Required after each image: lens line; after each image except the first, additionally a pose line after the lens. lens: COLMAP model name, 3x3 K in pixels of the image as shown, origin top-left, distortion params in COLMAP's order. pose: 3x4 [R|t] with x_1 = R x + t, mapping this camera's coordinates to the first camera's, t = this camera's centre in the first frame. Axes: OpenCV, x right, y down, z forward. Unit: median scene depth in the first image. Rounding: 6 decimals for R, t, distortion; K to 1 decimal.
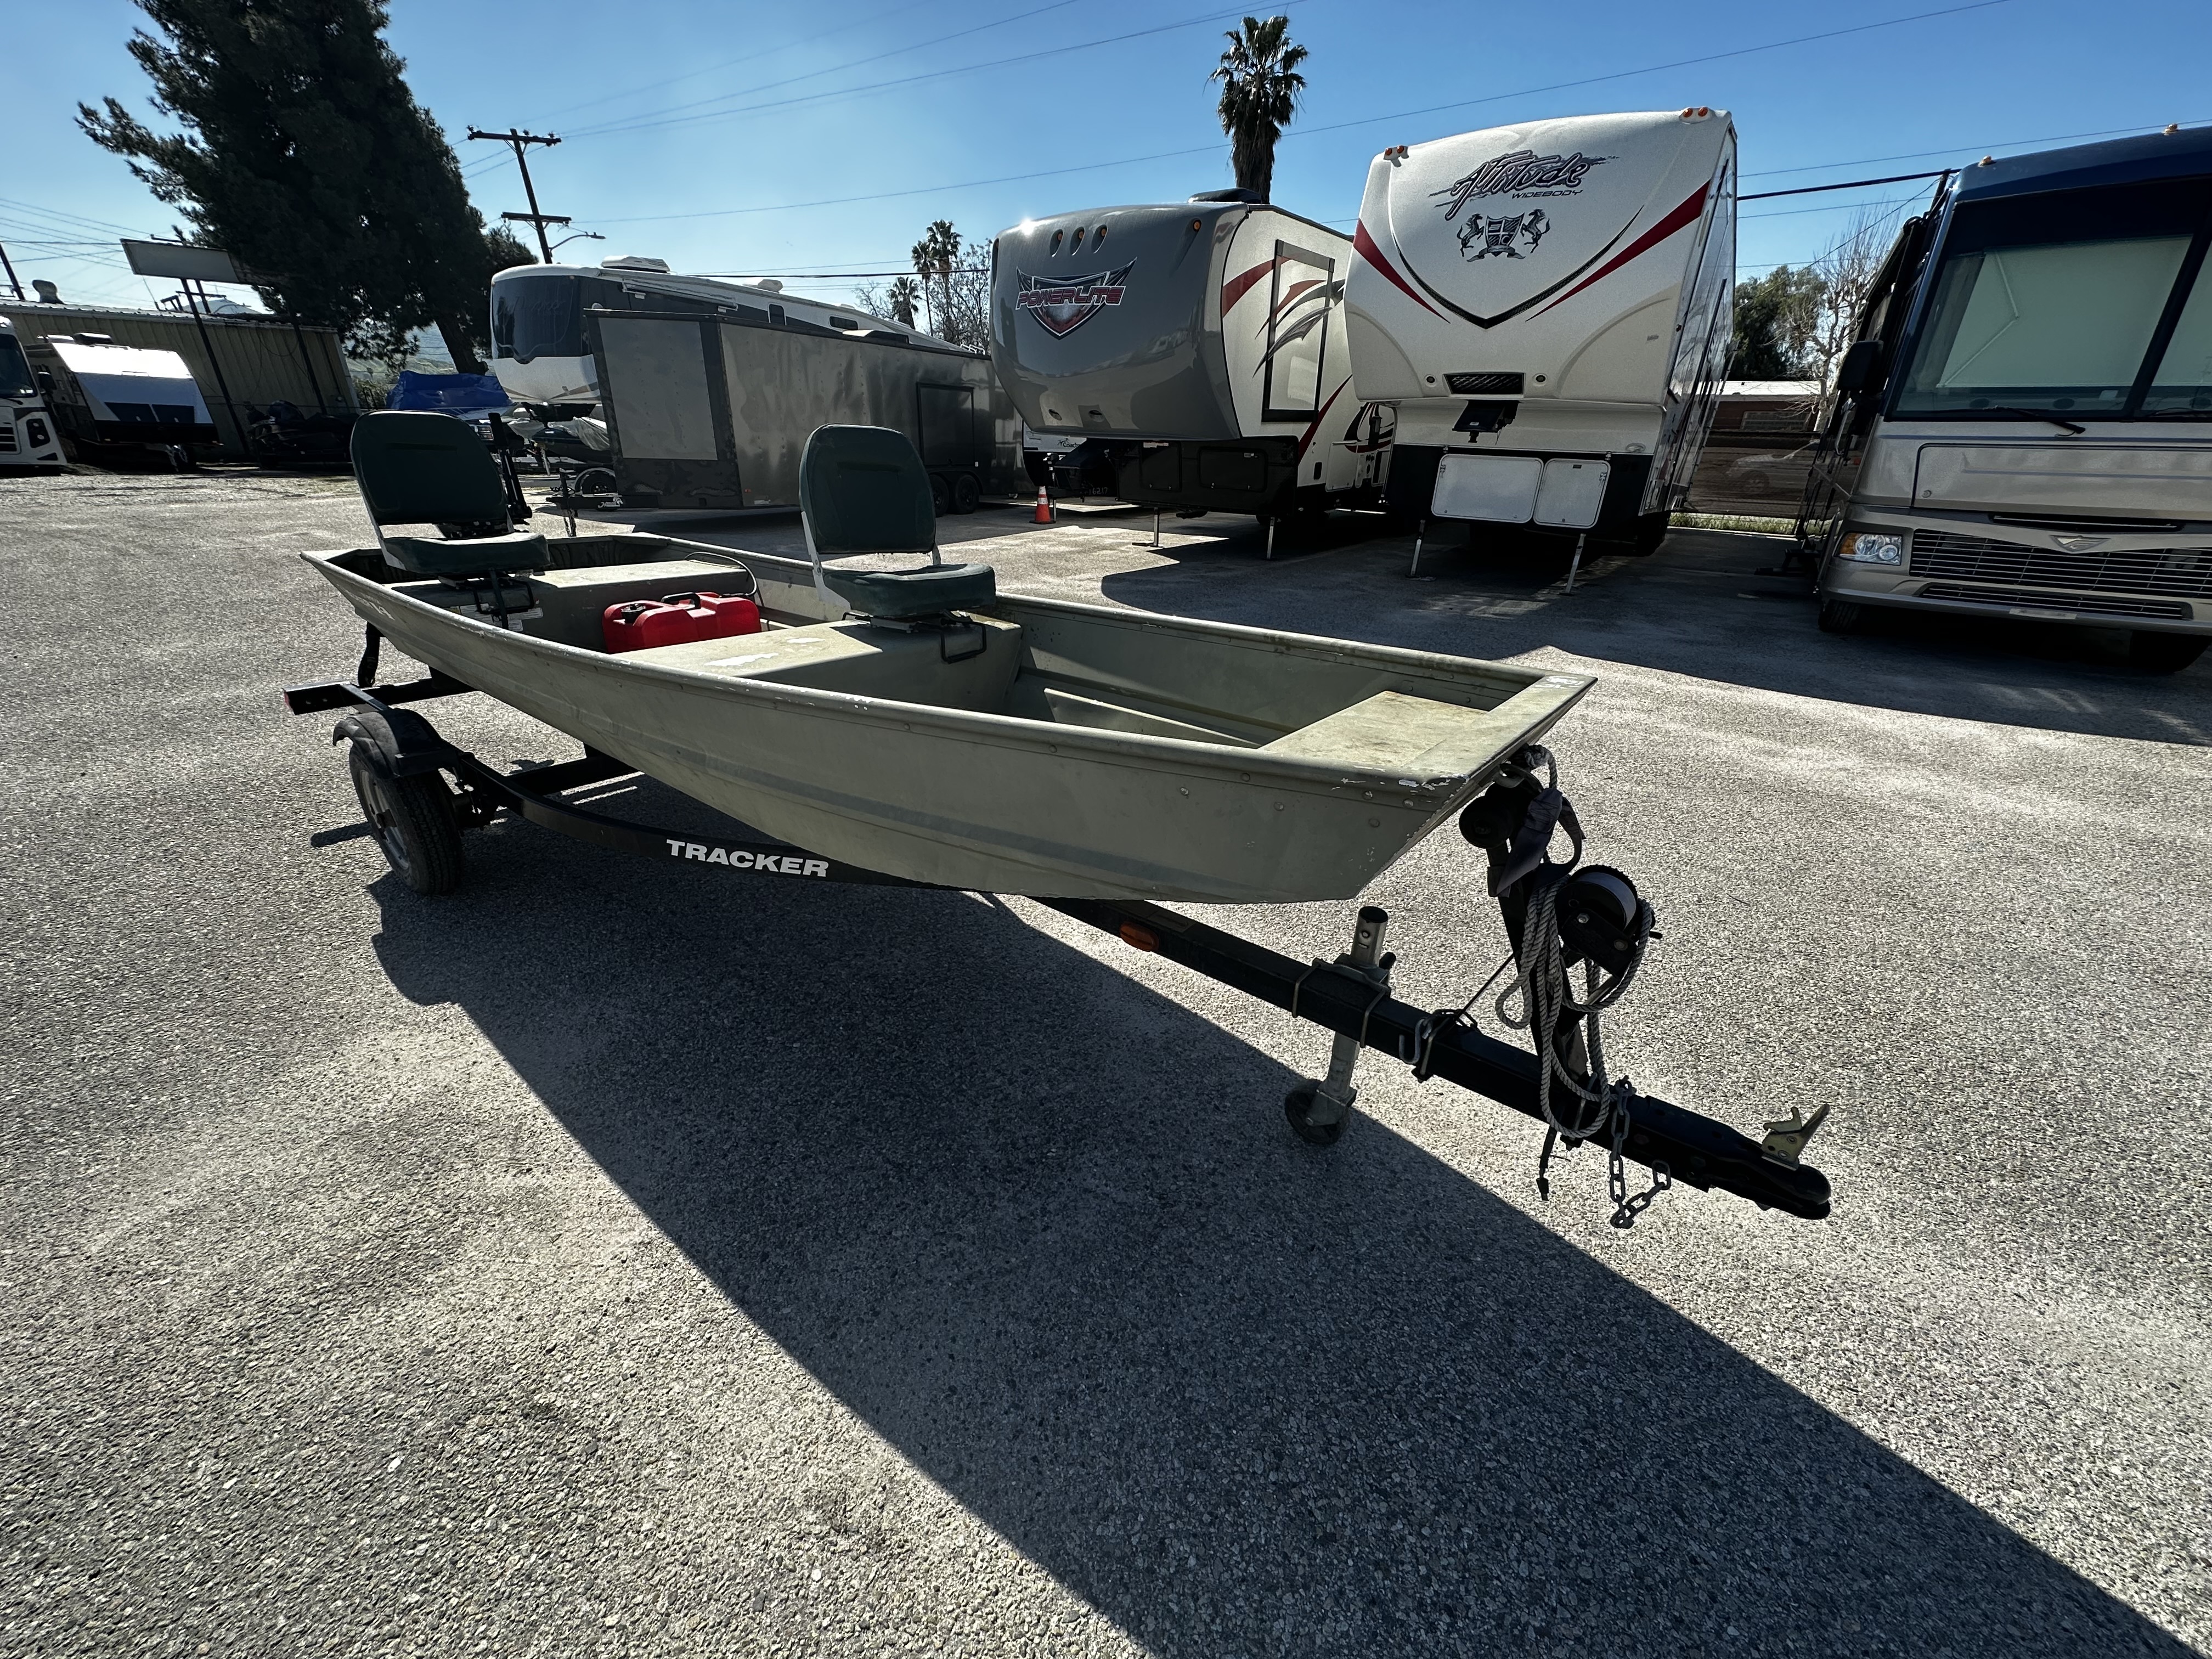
lens RADIAL K [[875.8, 0, 1105.0], [0, 875.8, 831.0], [0, 0, 1]] dist [-0.000572, -0.000198]
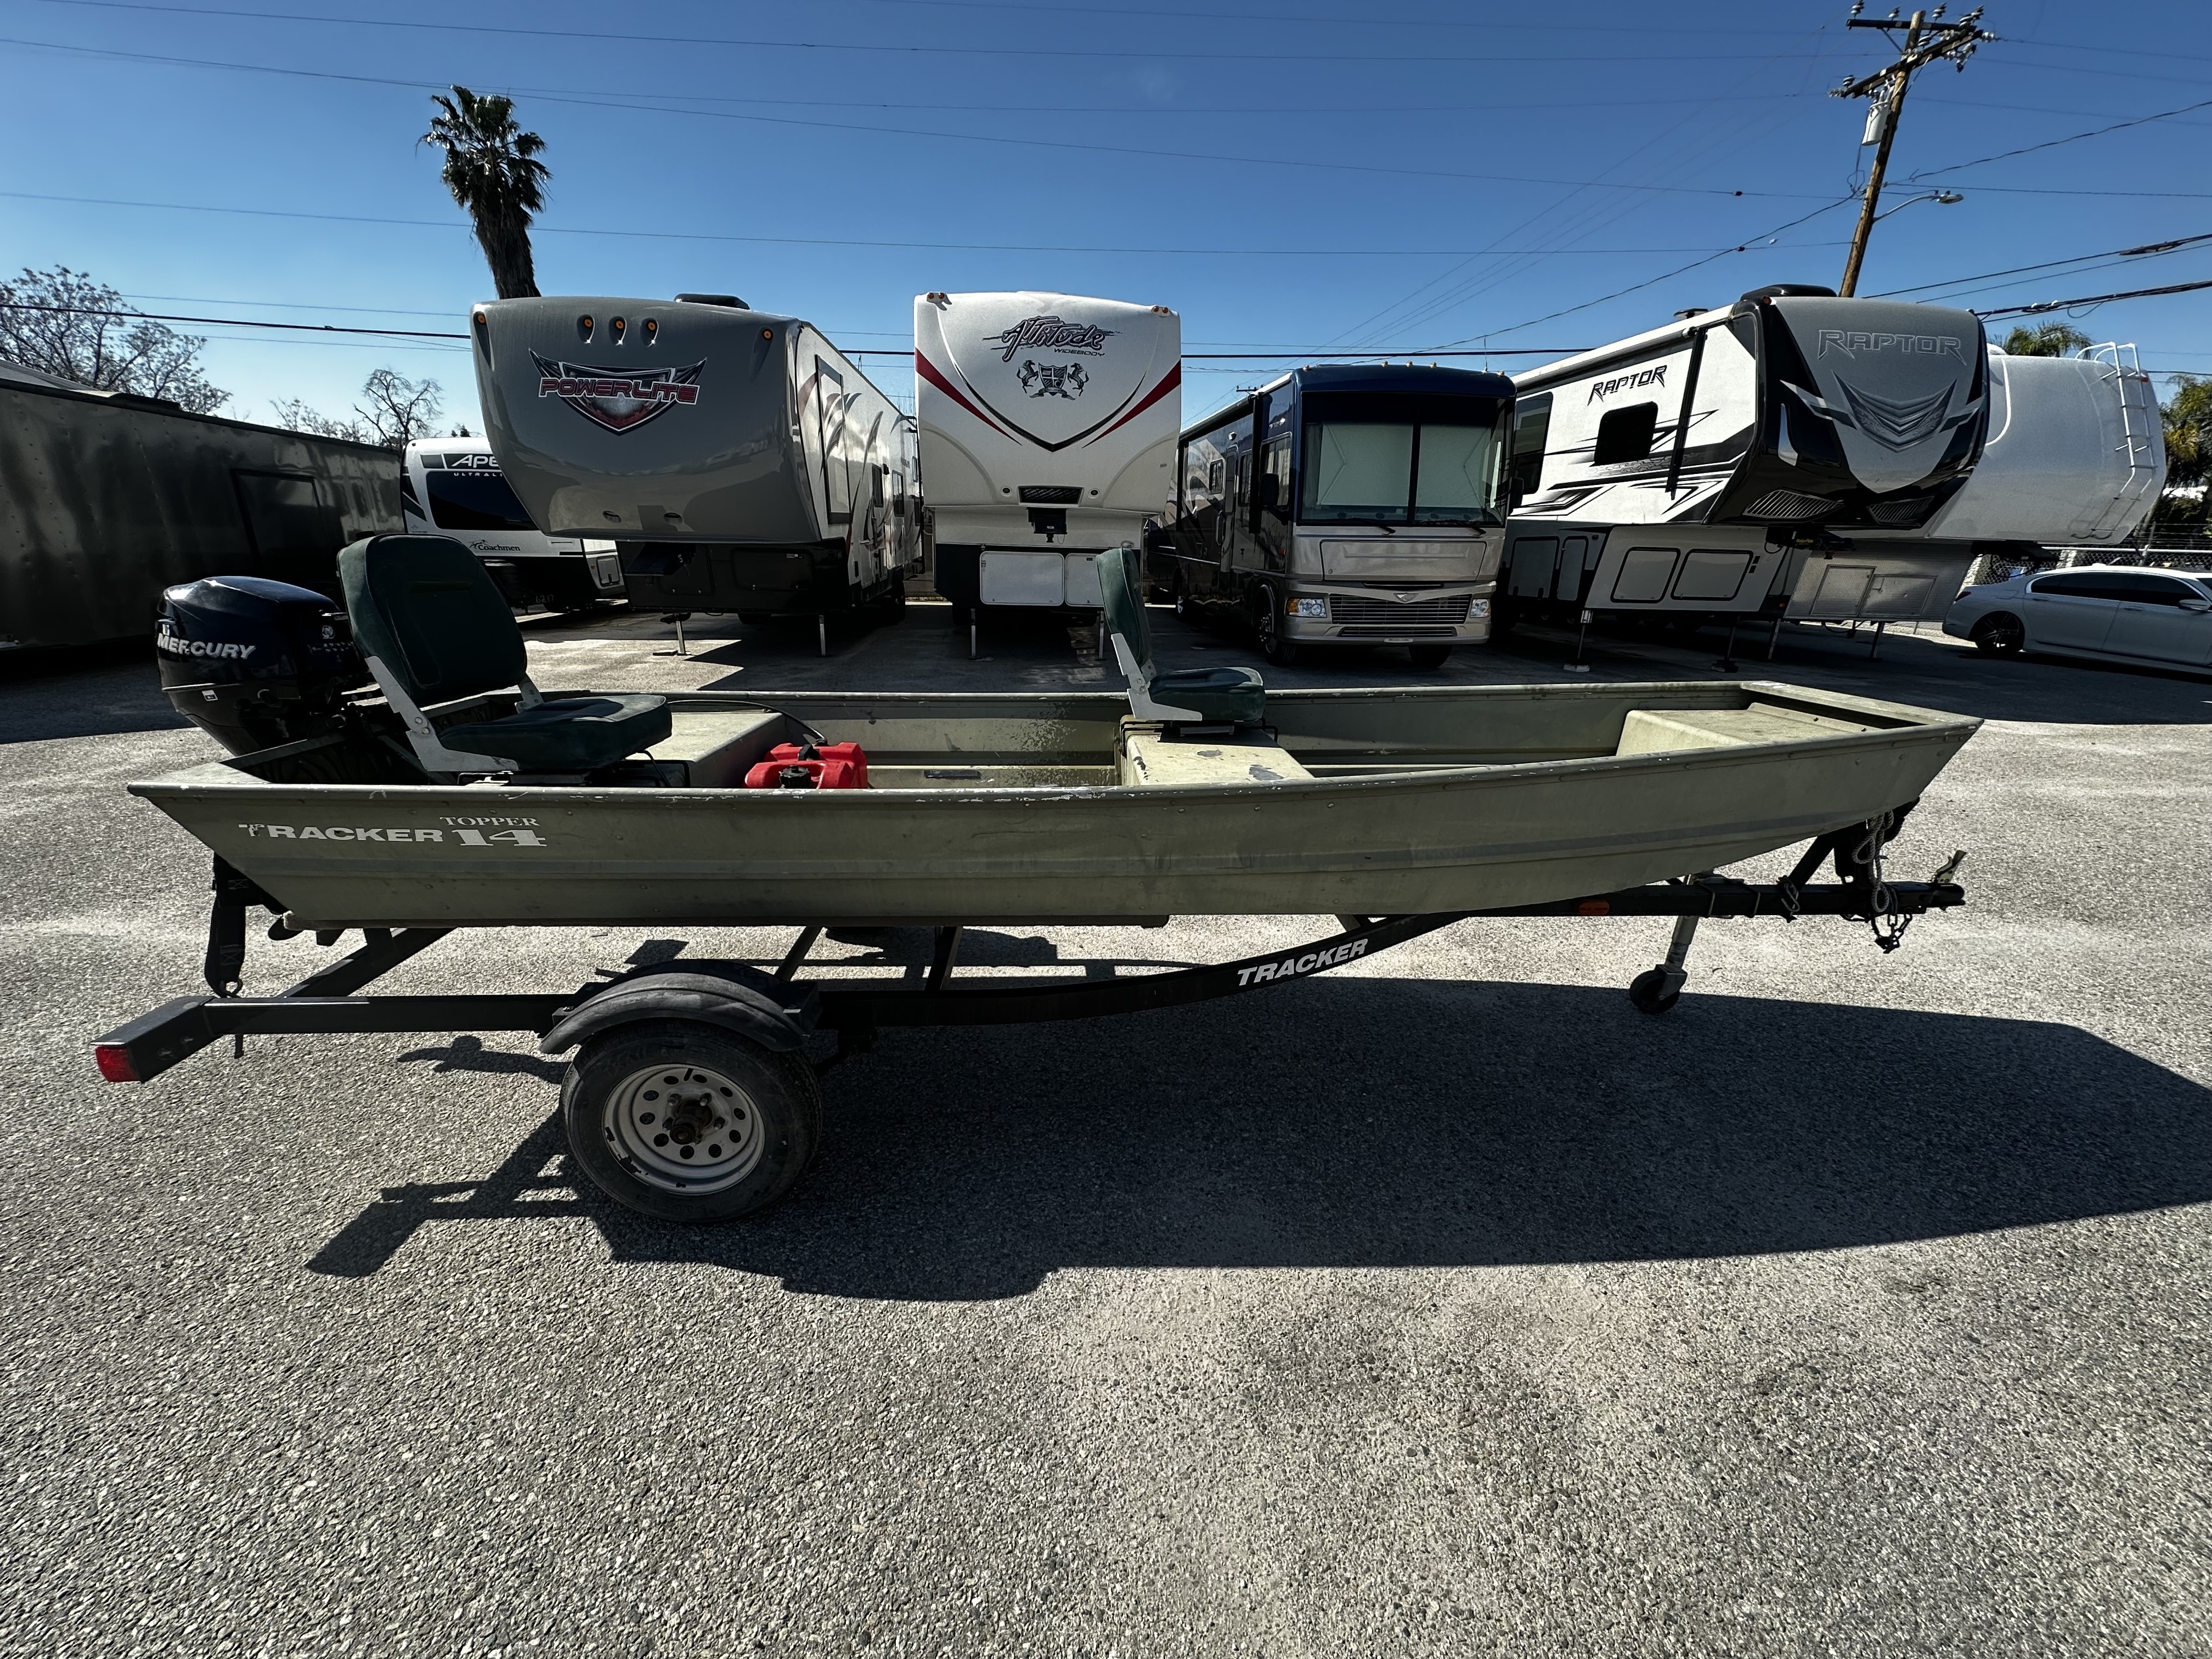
lens RADIAL K [[880.2, 0, 1106.0], [0, 880.2, 829.5], [0, 0, 1]] dist [-0.002013, 0.000047]
pose [[0.749000, -0.217779, 0.625757, -0.334423], [0.276050, 0.961135, 0.004081, -0.052237], [-0.602326, 0.169683, 0.780007, 0.088547]]
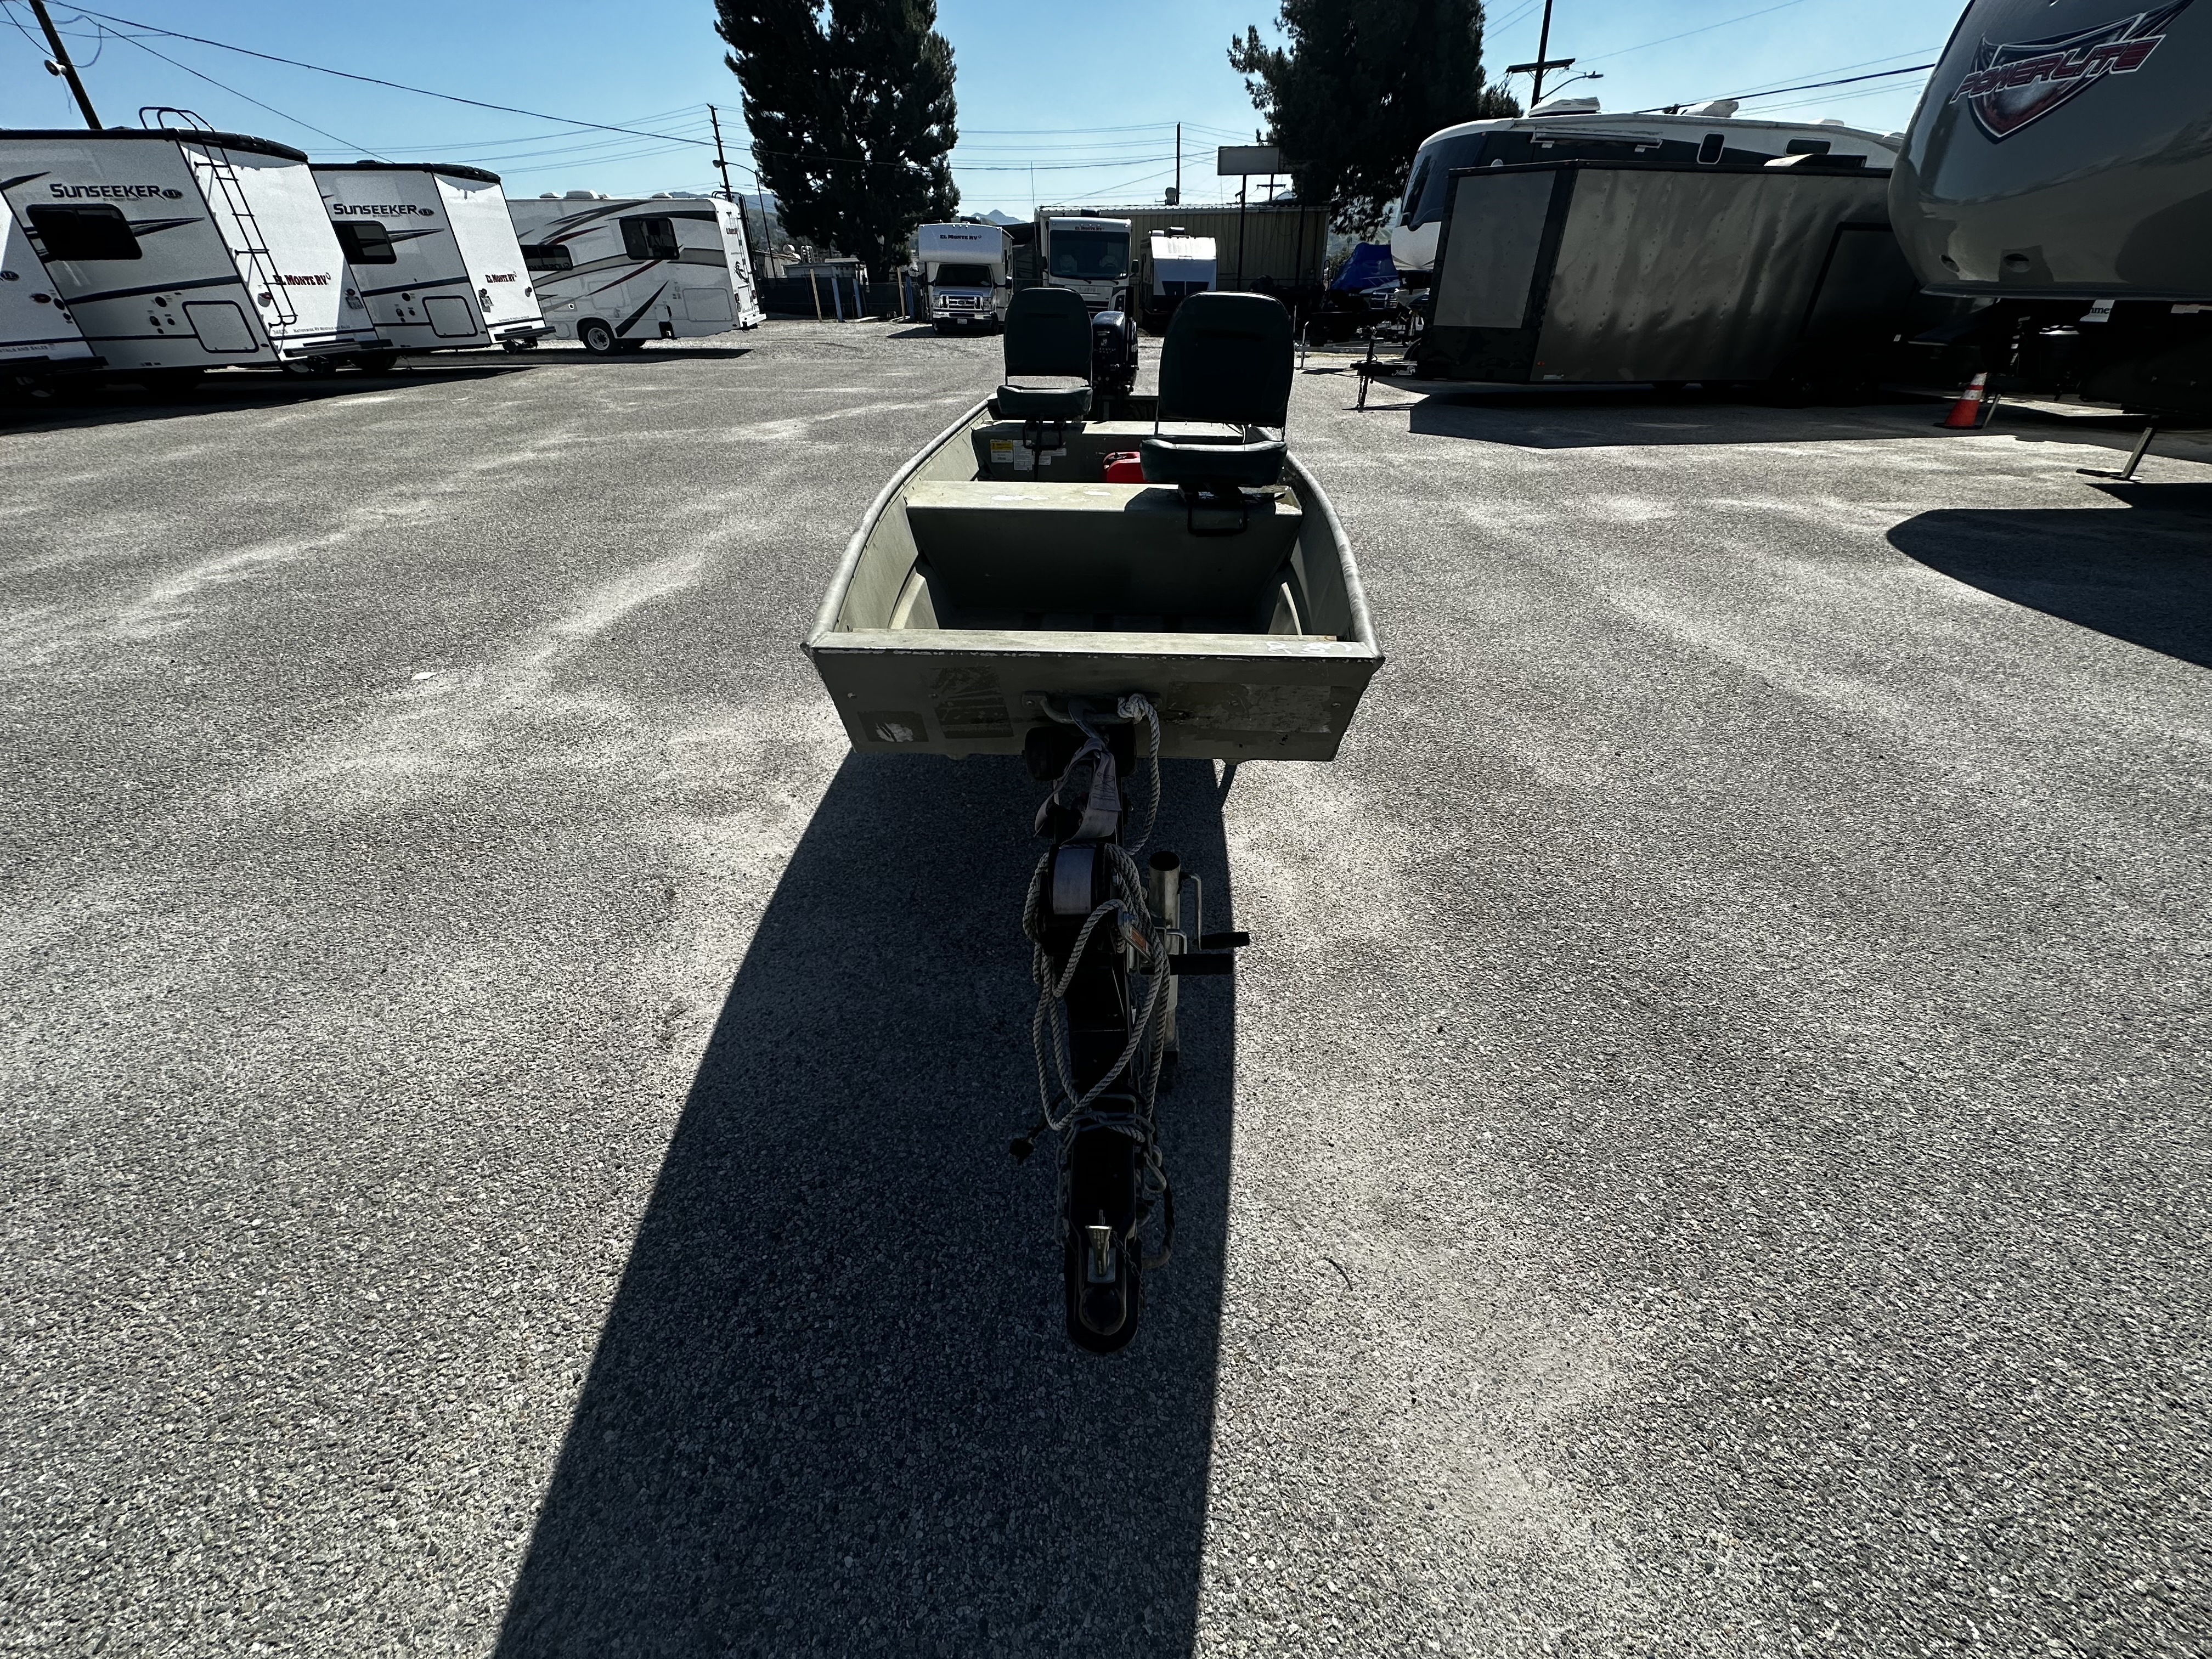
lens RADIAL K [[880.2, 0, 1106.0], [0, 880.2, 829.5], [0, 0, 1]] dist [-0.002013, 0.000047]
pose [[0.623068, 0.392226, -0.676716, 0.191325], [-0.310349, 0.918133, 0.246406, -0.030628], [0.717962, 0.056490, 0.693786, 0.070097]]
